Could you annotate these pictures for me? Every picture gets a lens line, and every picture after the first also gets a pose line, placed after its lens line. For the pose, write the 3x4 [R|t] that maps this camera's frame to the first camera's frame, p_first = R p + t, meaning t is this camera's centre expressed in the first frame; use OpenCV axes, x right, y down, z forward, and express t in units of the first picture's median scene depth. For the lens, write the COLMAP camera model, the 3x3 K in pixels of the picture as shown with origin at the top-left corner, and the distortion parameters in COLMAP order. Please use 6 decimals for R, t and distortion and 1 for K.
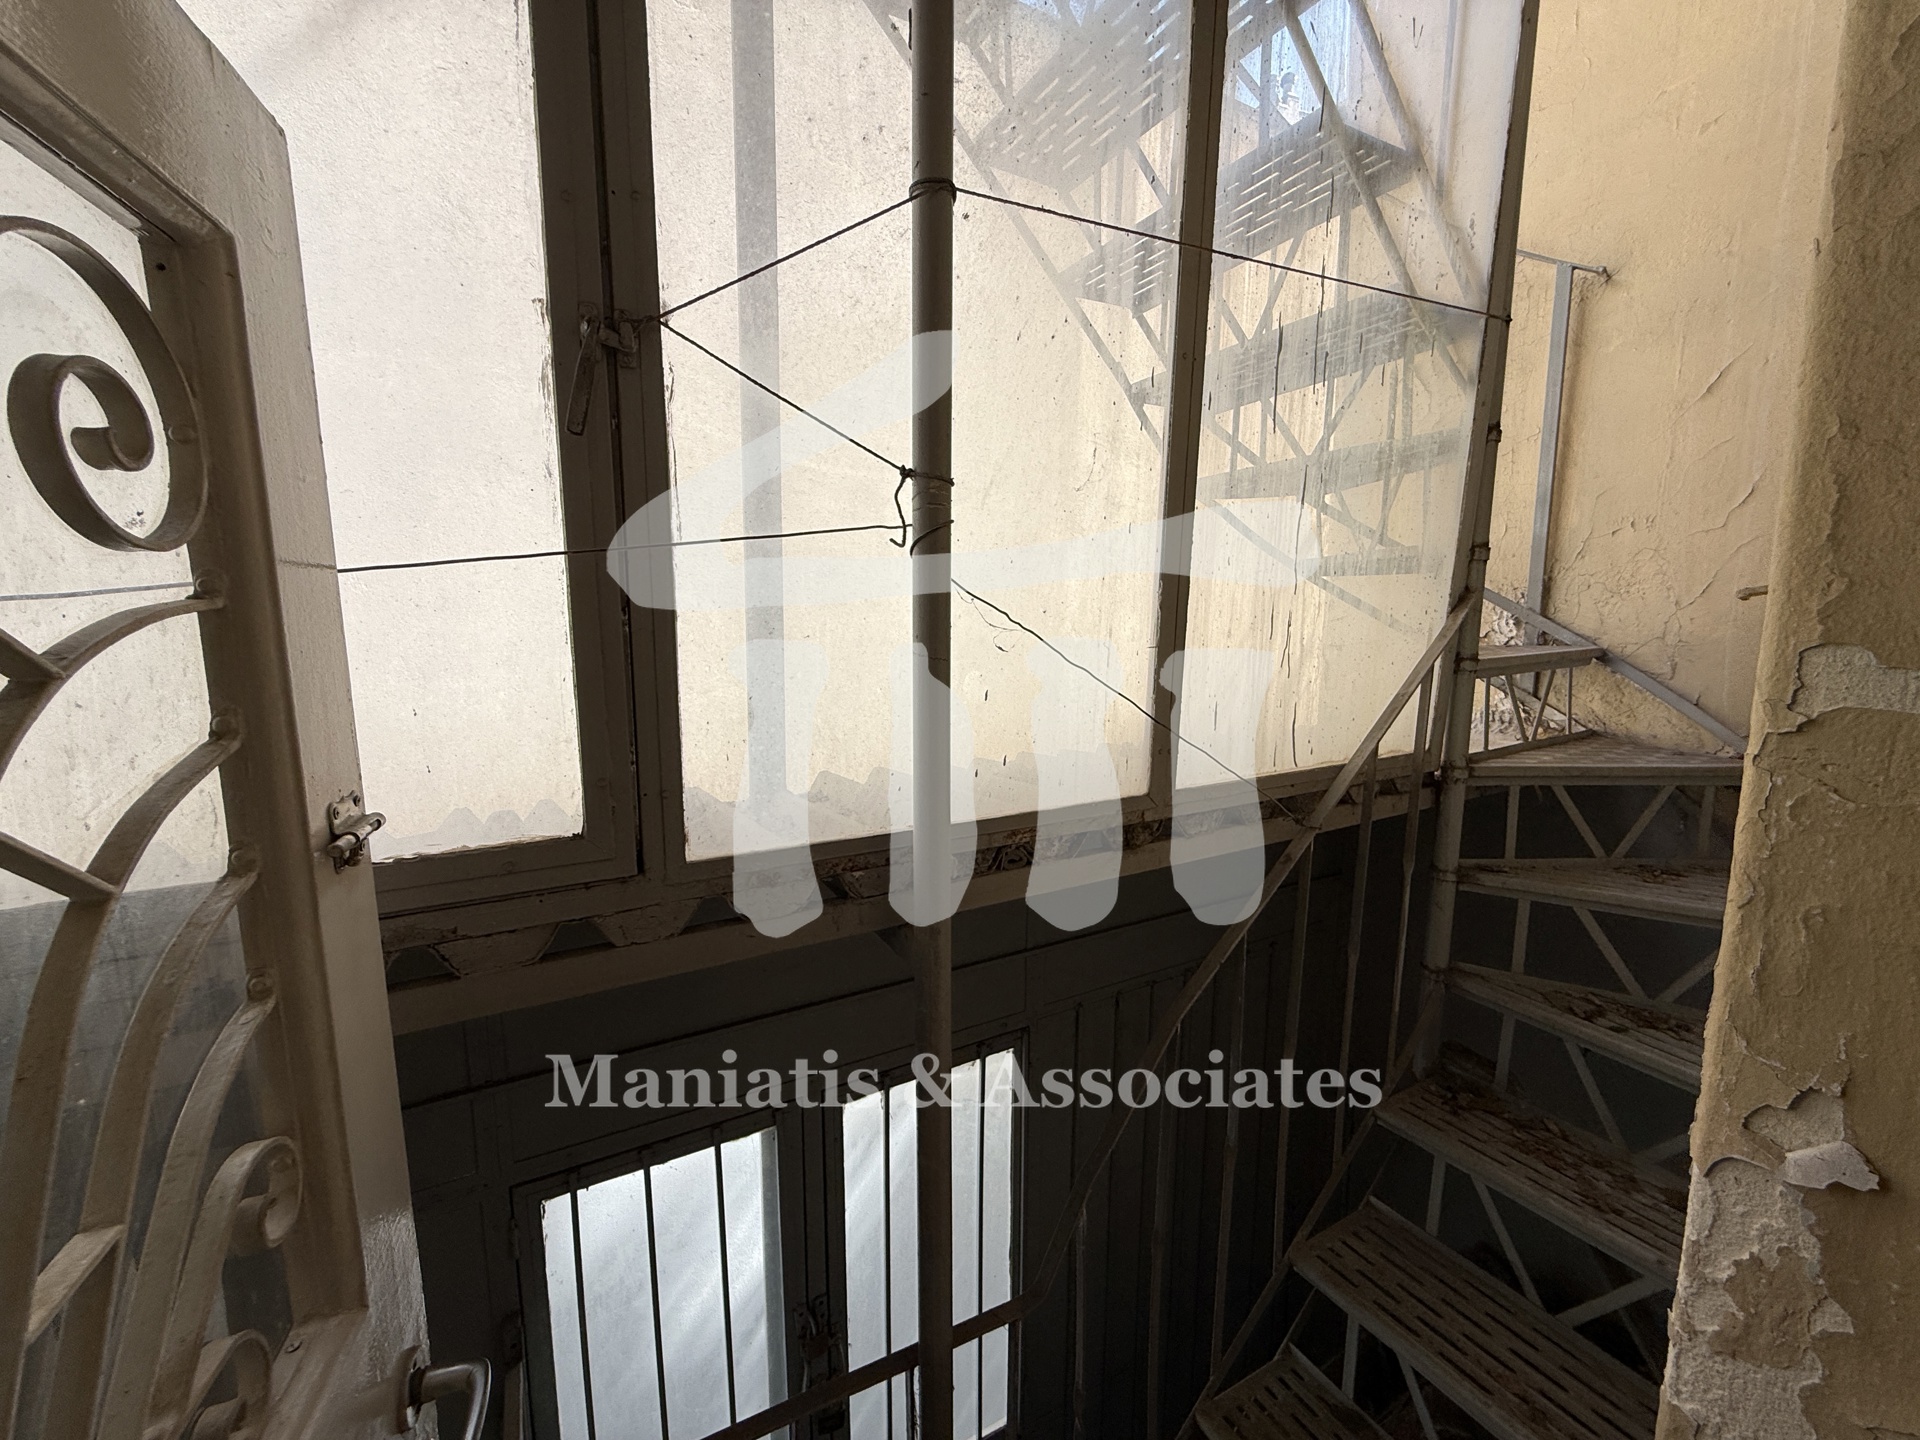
lens RADIAL K [[764.5, 0, 952.1], [0, 764.5, 715.9], [0, 0, 1]] dist [-0.001080, 0.000488]
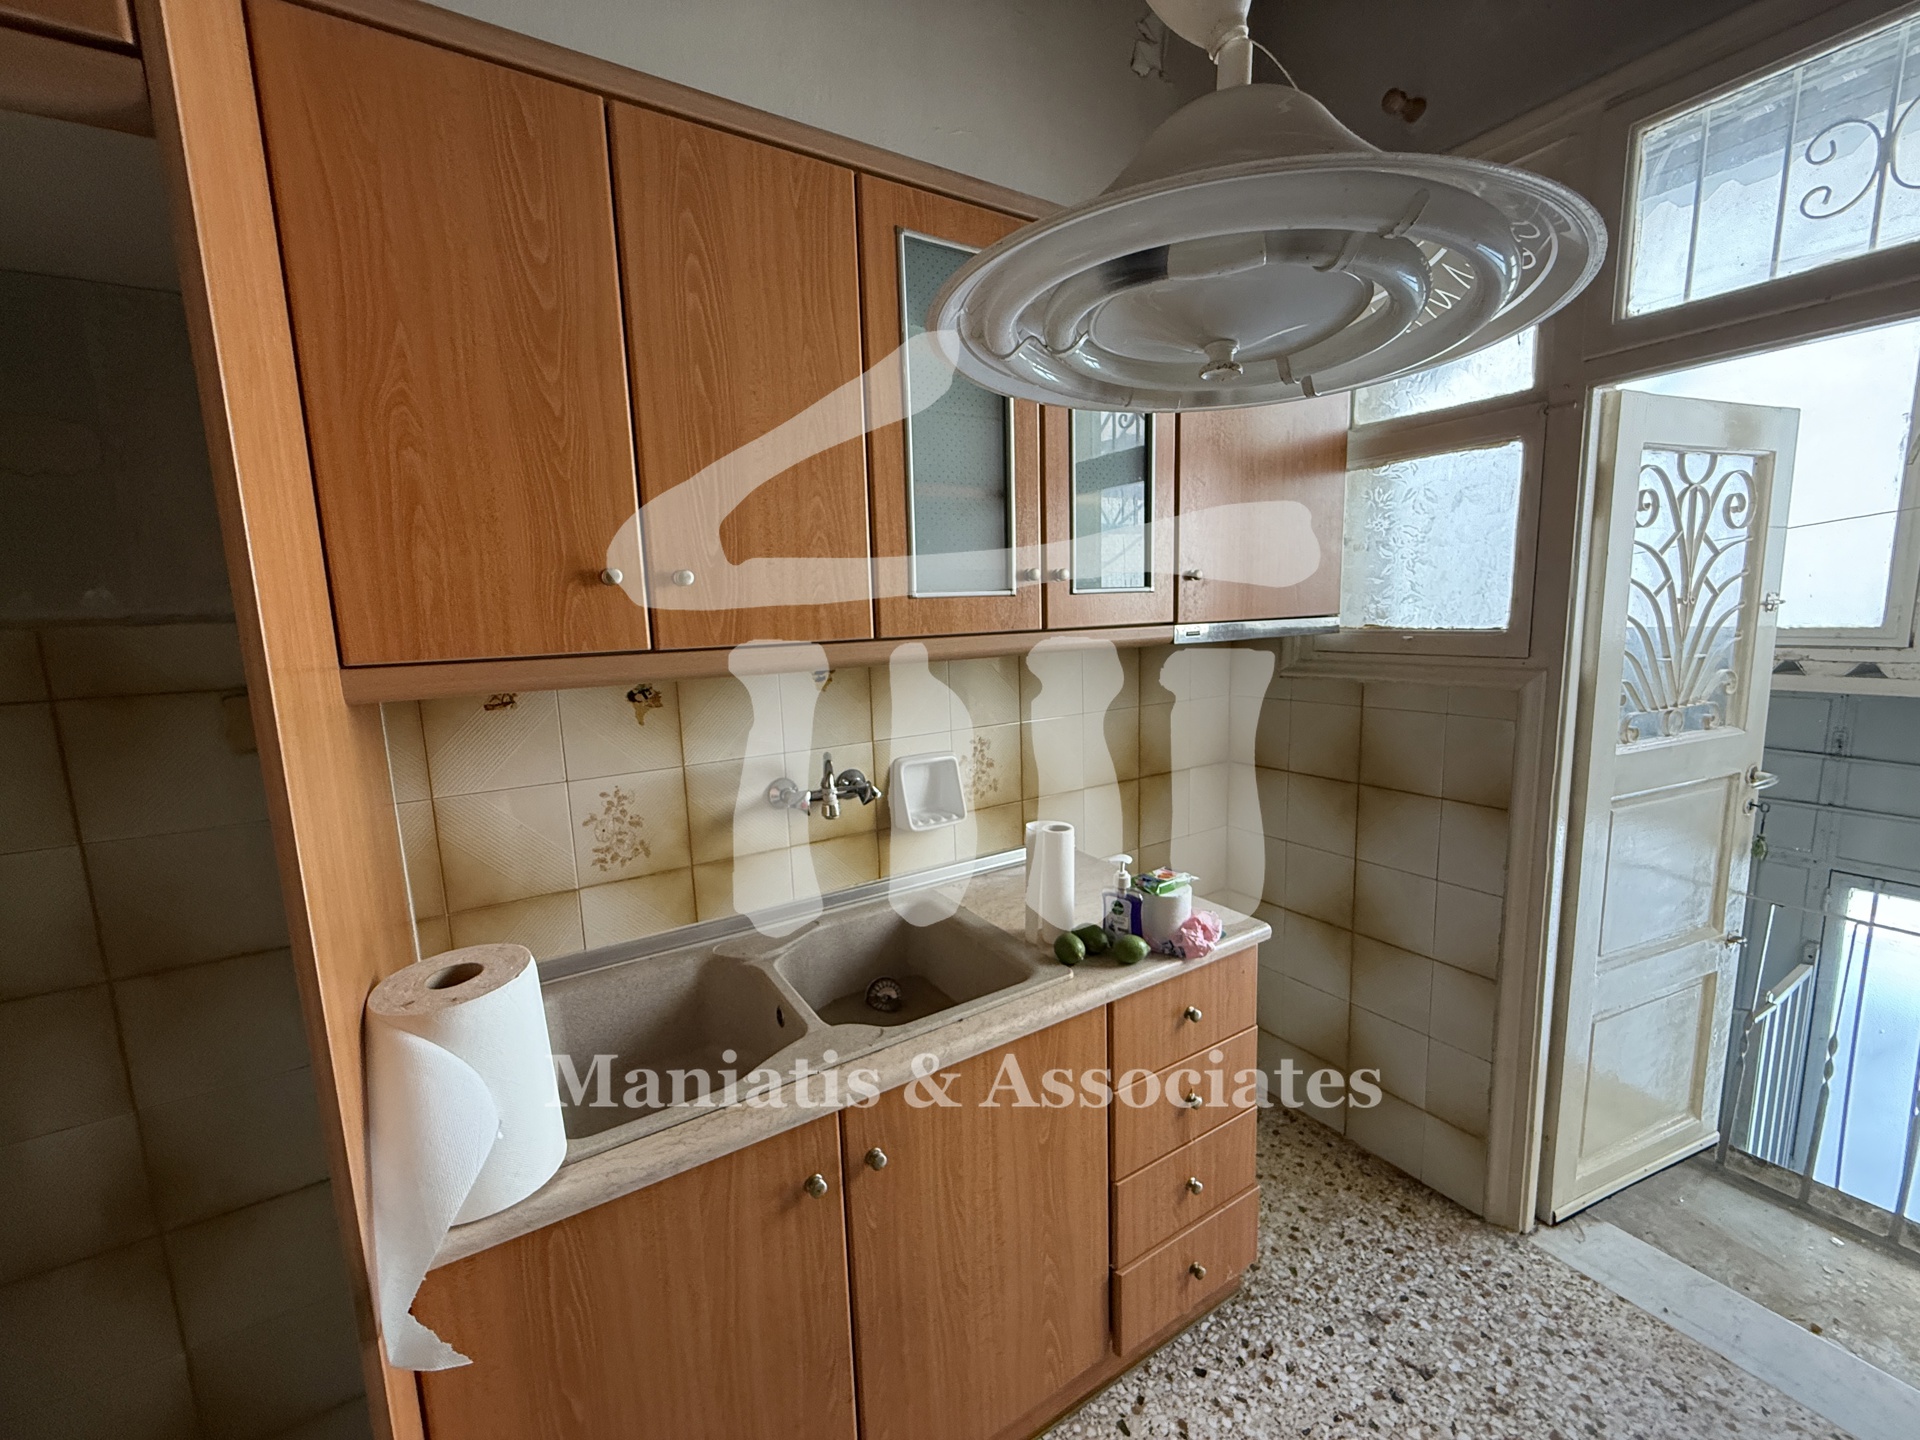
lens RADIAL K [[764.5, 0, 954.0], [0, 764.5, 720.5], [0, 0, 1]] dist [-0.001080, 0.000488]
pose [[0.040907, 0.143202, -0.988848, 1.334199], [-0.098184, 0.985462, 0.138650, 0.287925], [0.994327, 0.091418, 0.054372, -1.476223]]
